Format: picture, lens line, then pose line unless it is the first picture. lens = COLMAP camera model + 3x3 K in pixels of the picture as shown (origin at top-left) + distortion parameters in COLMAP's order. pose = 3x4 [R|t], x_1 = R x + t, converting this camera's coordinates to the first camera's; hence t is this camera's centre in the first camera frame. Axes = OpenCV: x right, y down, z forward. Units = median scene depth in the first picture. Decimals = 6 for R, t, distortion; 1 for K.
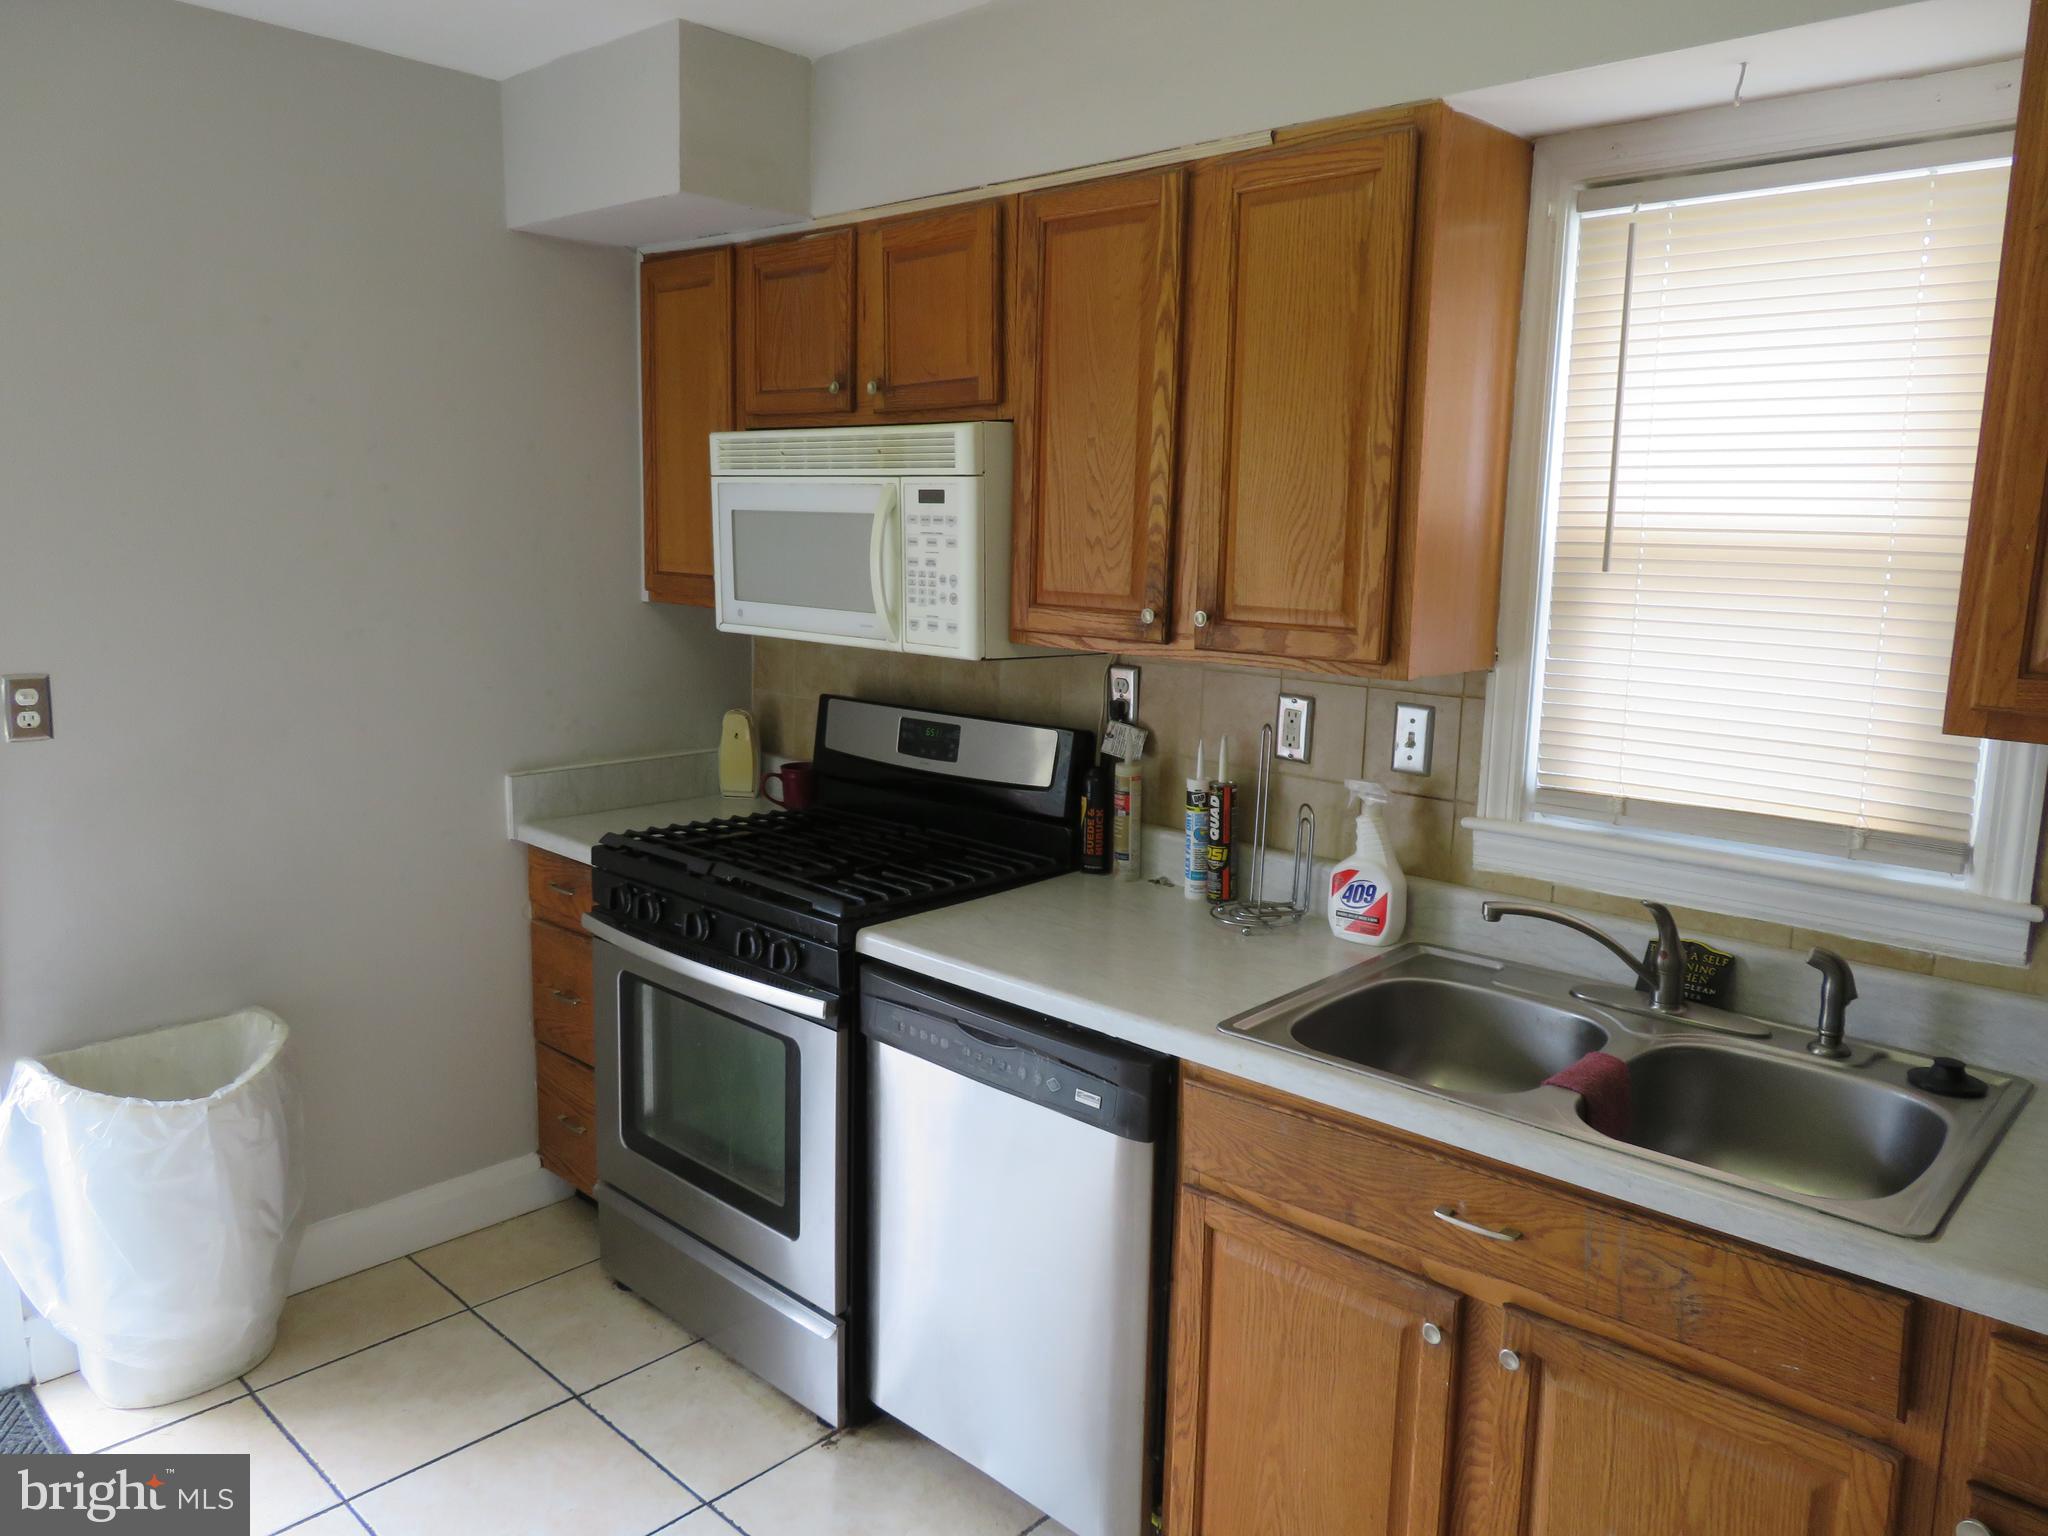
lens RADIAL K [[1458.9, 0, 1024.0], [0, 1458.9, 768.0], [0, 0, 1]] dist [-0.006204, -0.005418]
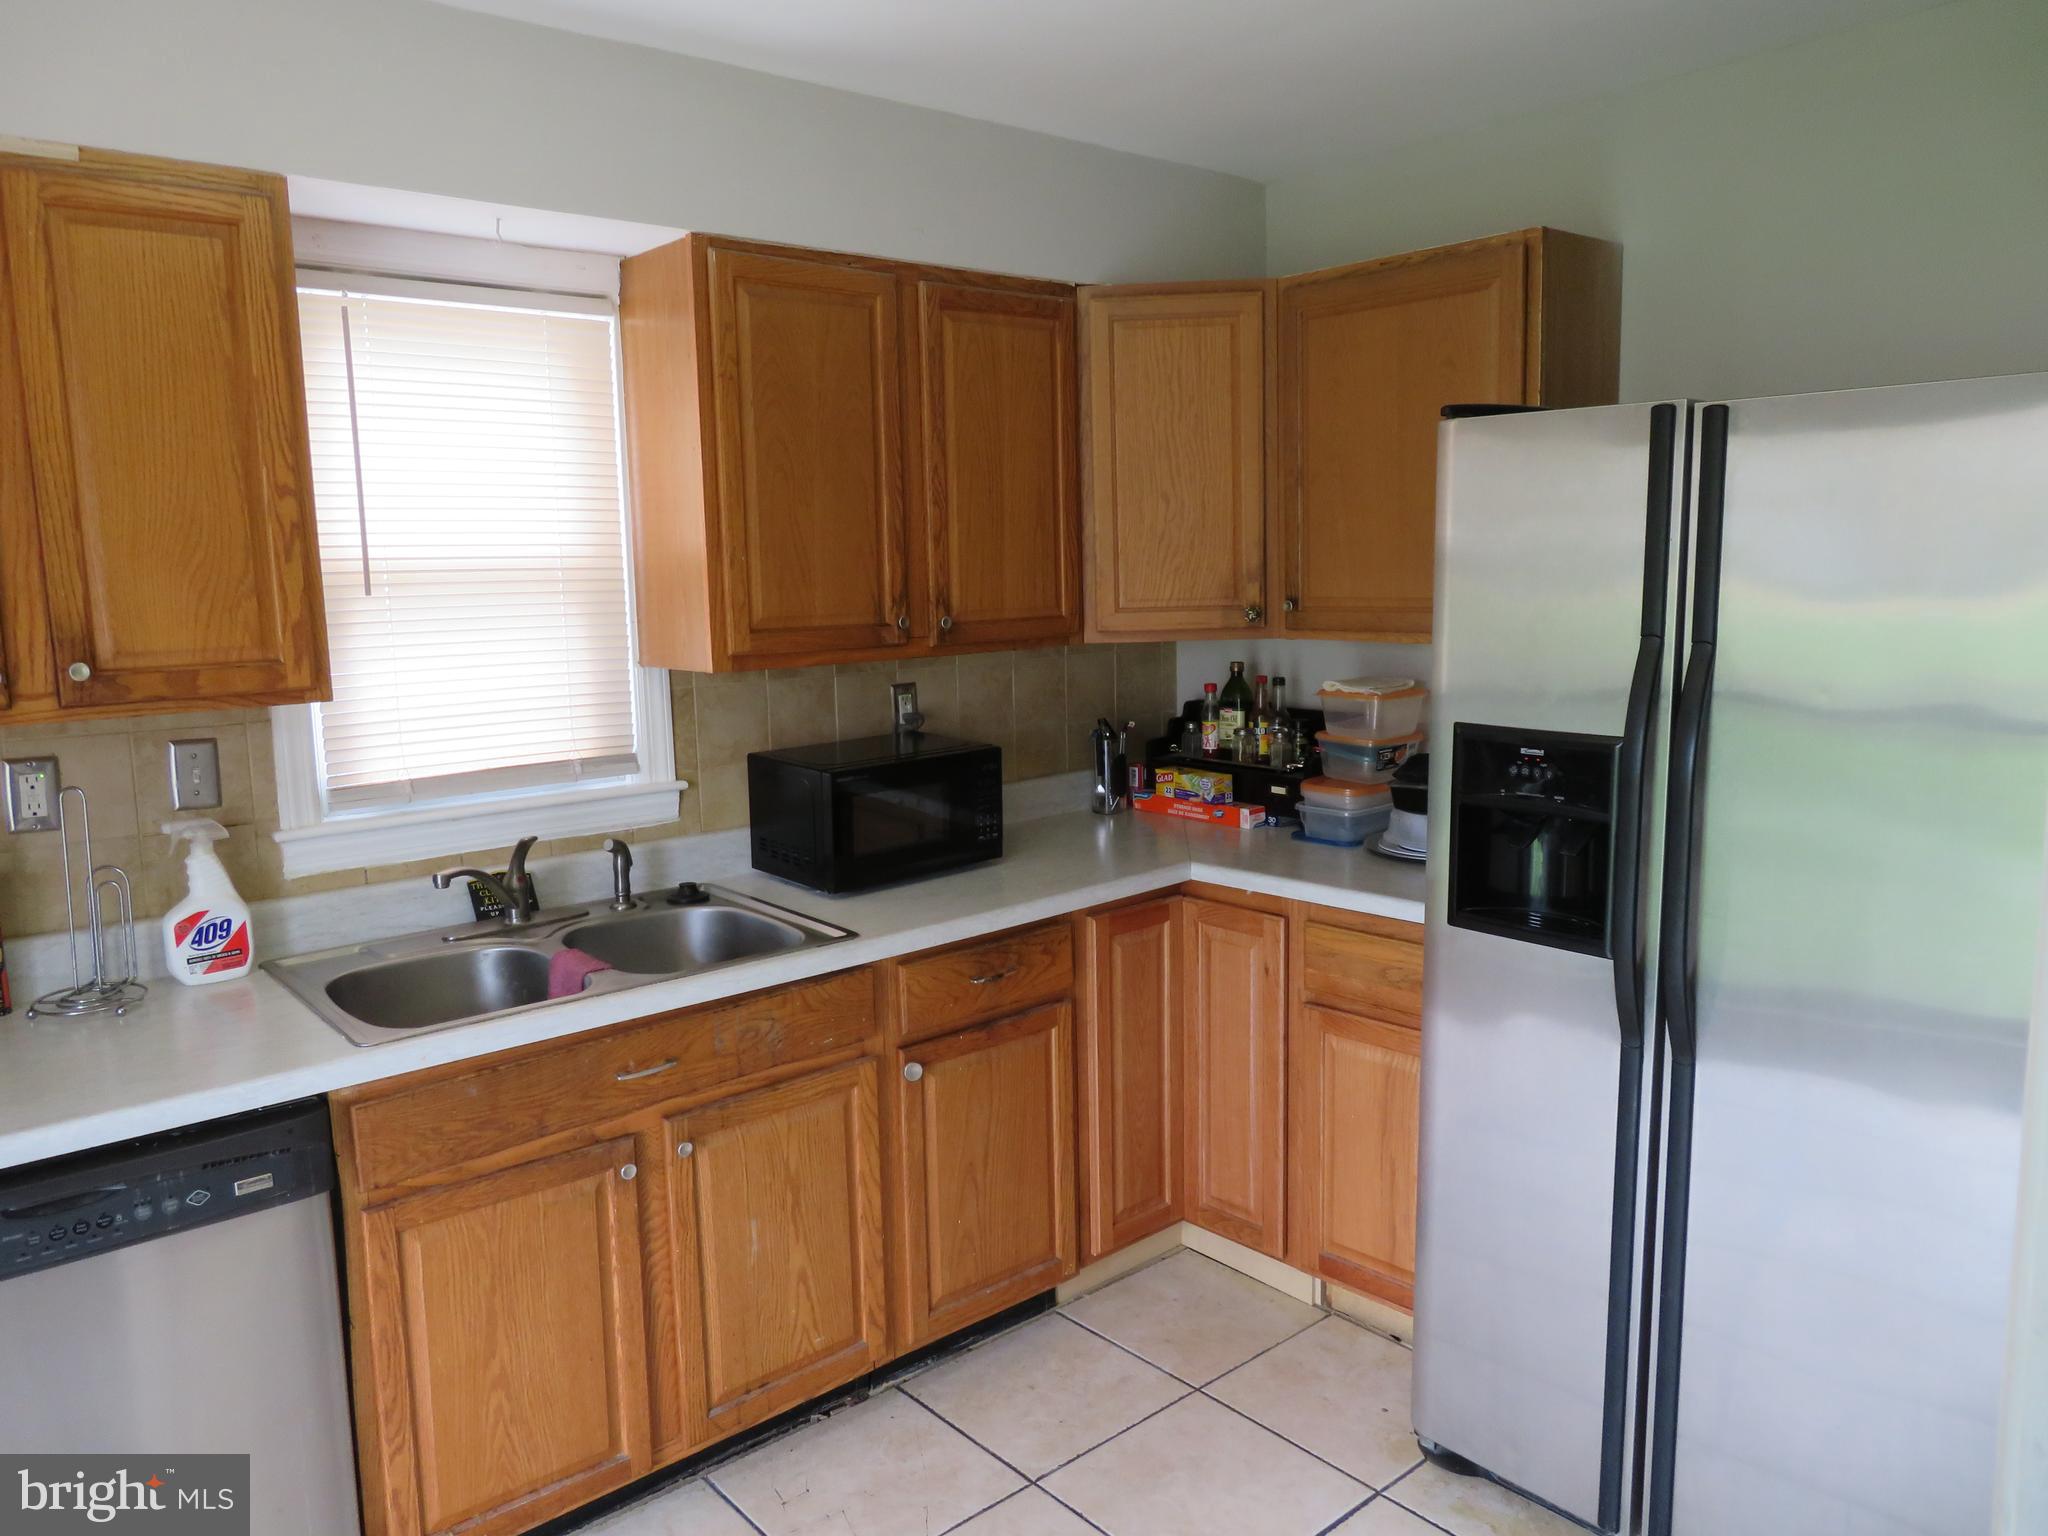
lens RADIAL K [[1457.0, 0, 1024.0], [0, 1457.0, 768.0], [0, 0, 1]] dist [-0.001895, -0.001180]
pose [[0.106948, -0.163209, 0.980778, -0.761362], [0.188068, 0.971949, 0.141232, -0.067554], [-0.976316, 0.169348, 0.134643, 0.353448]]
